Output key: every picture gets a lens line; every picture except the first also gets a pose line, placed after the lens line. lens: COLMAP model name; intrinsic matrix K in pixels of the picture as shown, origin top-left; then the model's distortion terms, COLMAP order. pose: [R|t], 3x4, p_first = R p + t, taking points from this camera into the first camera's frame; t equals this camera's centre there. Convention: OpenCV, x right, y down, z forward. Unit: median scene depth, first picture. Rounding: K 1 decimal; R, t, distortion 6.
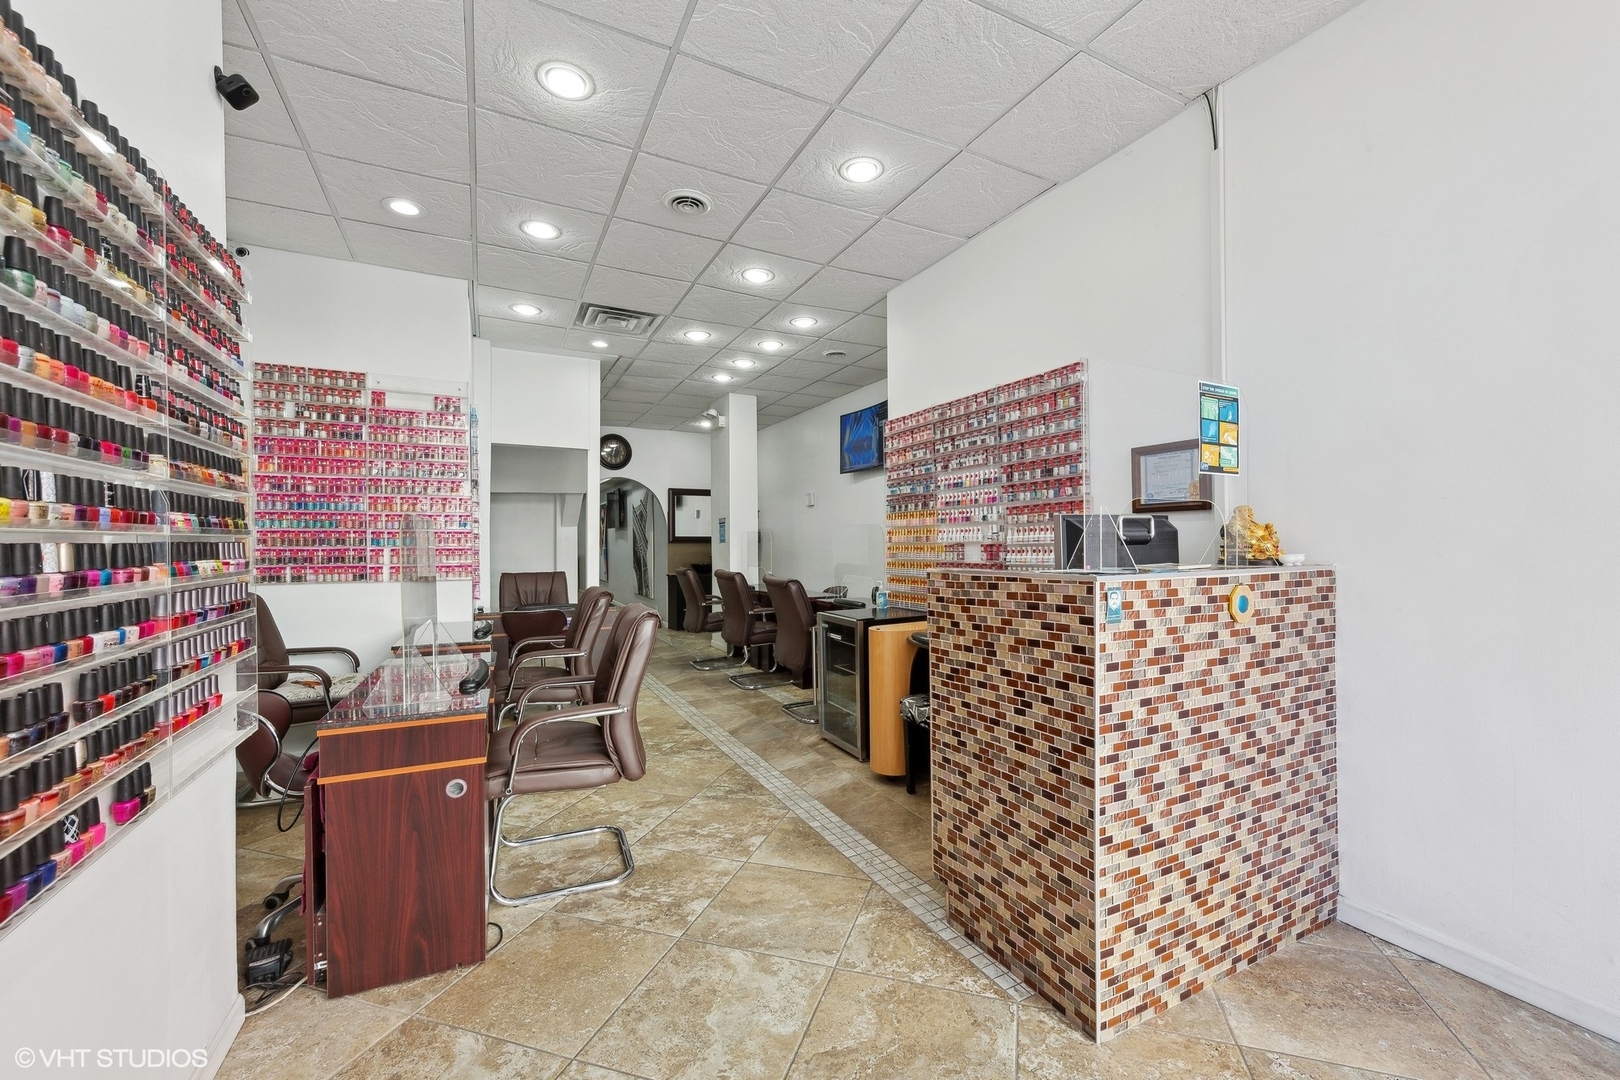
lens RADIAL K [[646.7, 0, 807.6], [0, 646.7, 544.9], [0, 0, 1]] dist [-0.000139, -0.000015]
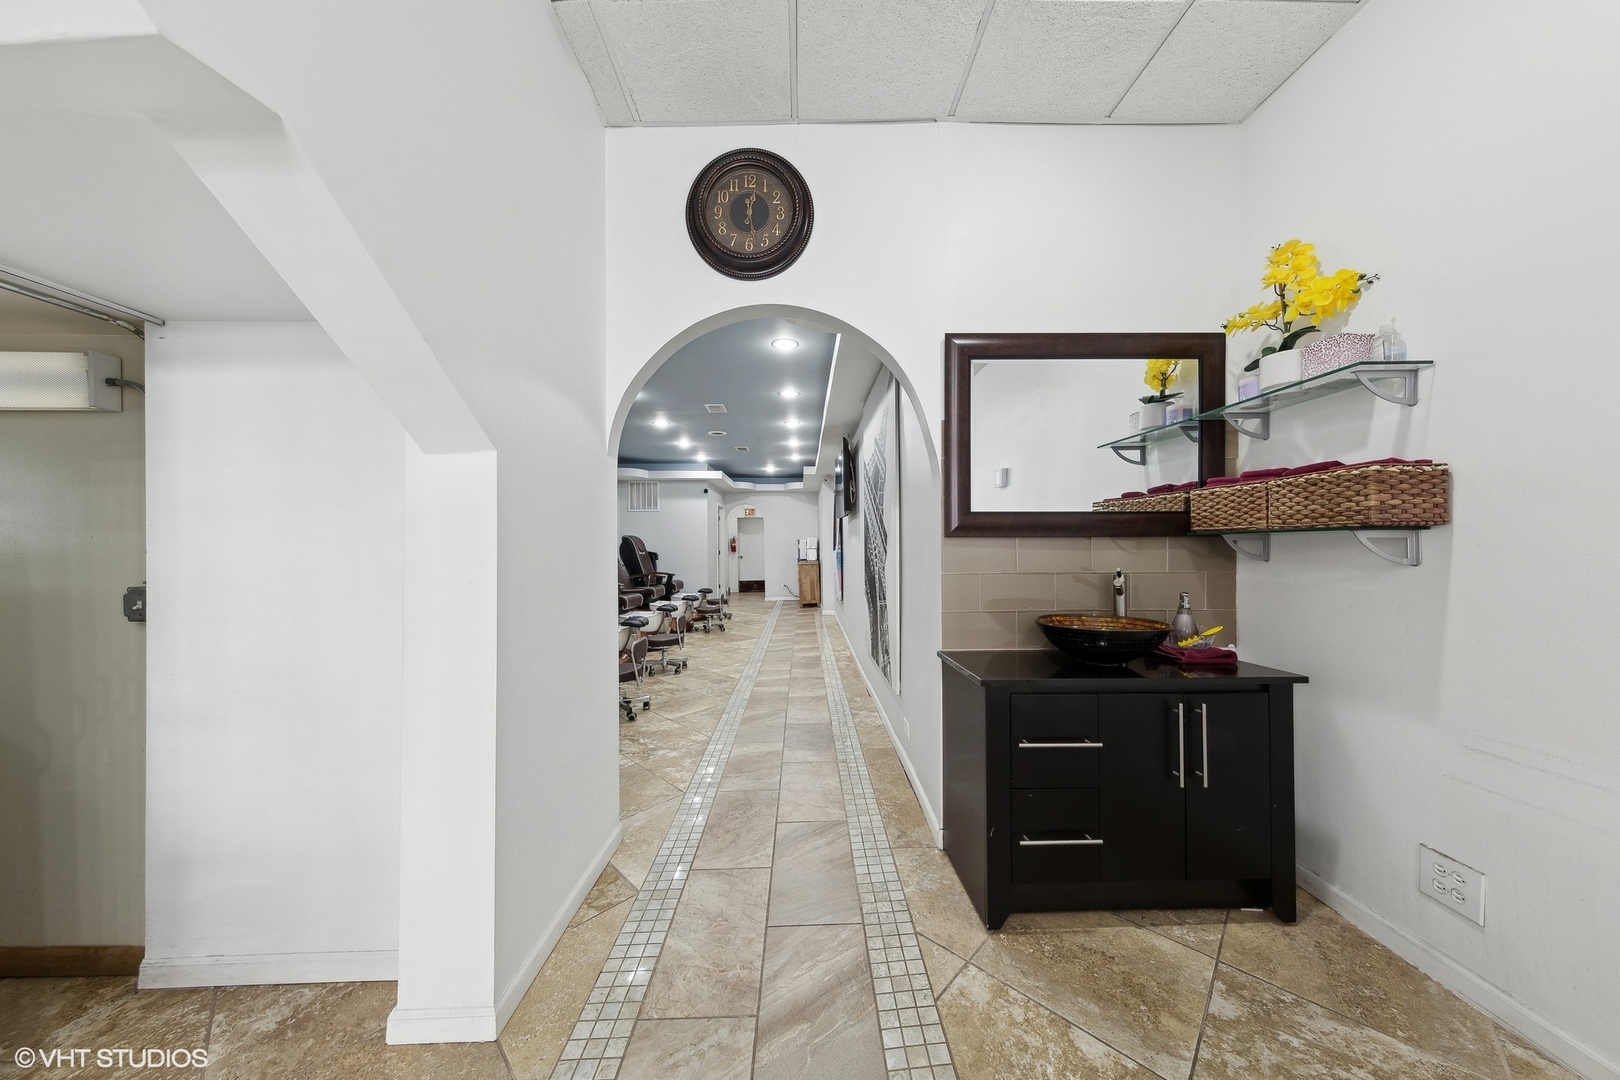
lens RADIAL K [[516.3, 0, 811.6], [0, 516.3, 546.0], [0, 0, 1]] dist [-0.000980, -0.000052]
pose [[0.901269, -0.003809, -0.433244, -0.366498], [0.002747, 0.999991, -0.003076, 0.004266], [0.433252, 0.001582, 0.901272, 1.661280]]
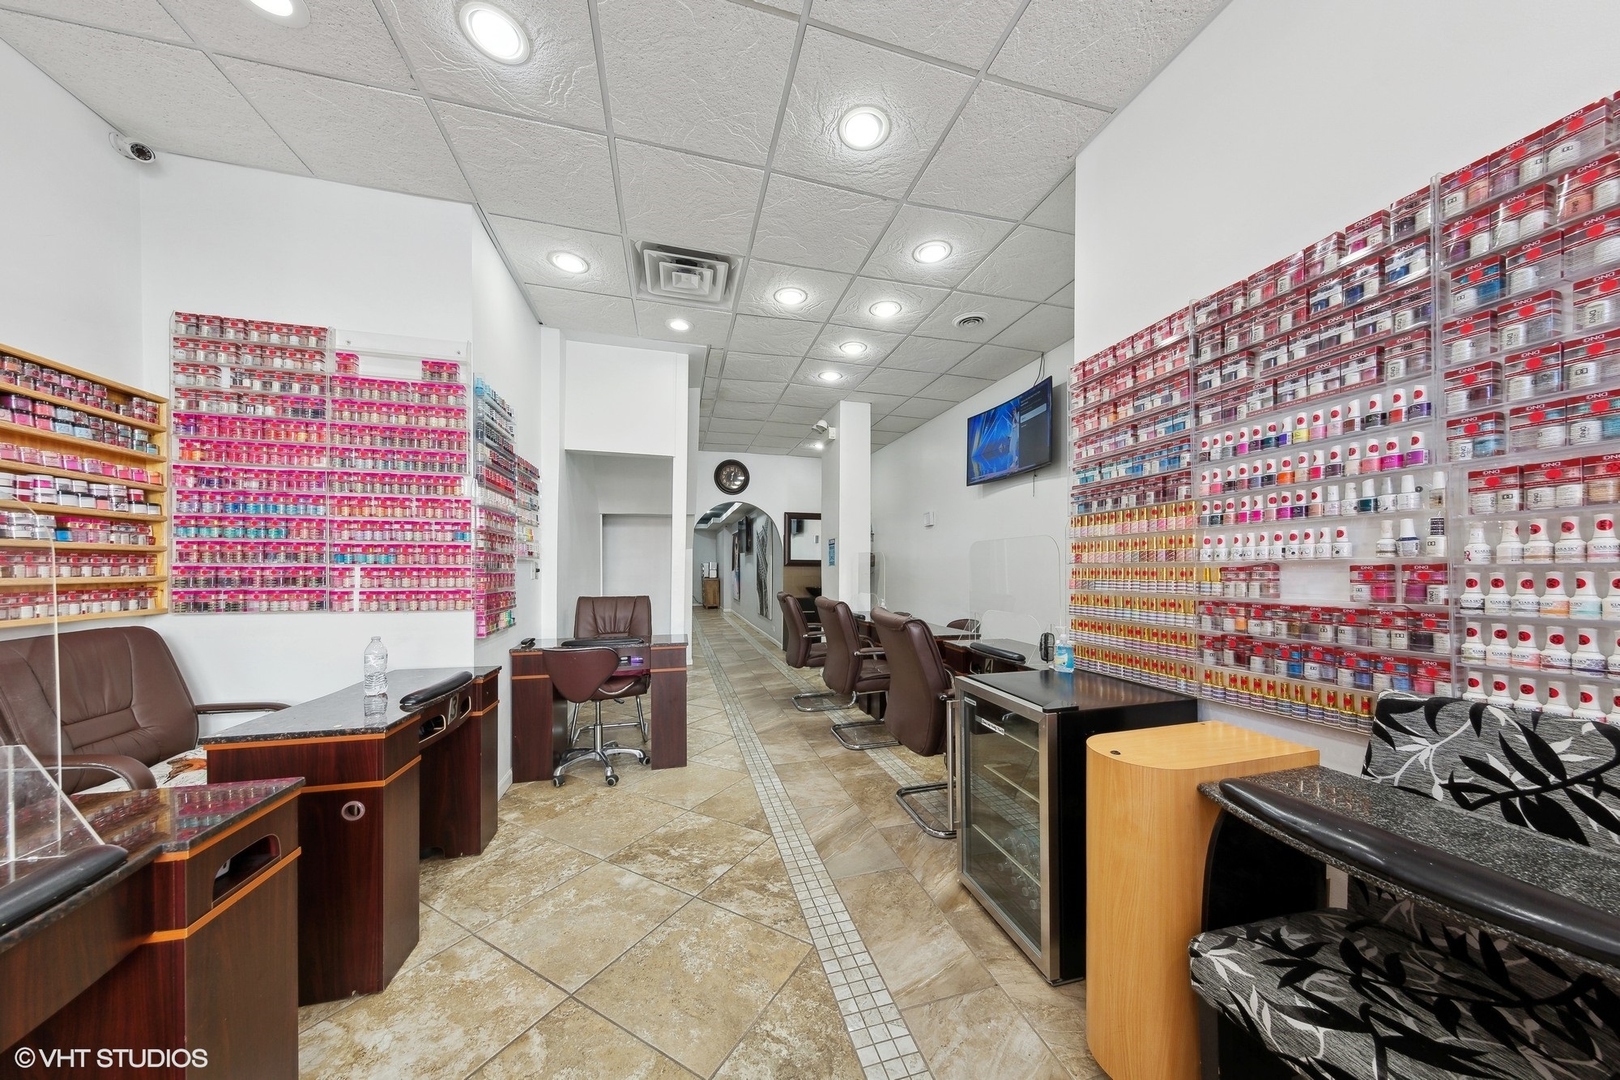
lens RADIAL K [[516.3, 0, 817.4], [0, 516.3, 578.3], [0, 0, 1]] dist [-0.000980, -0.000052]
pose [[0.981777, 0.011167, -0.189706, -0.019991], [-0.008157, 0.999828, 0.016641, 0.003987], [0.189860, -0.014790, 0.981700, 0.451023]]
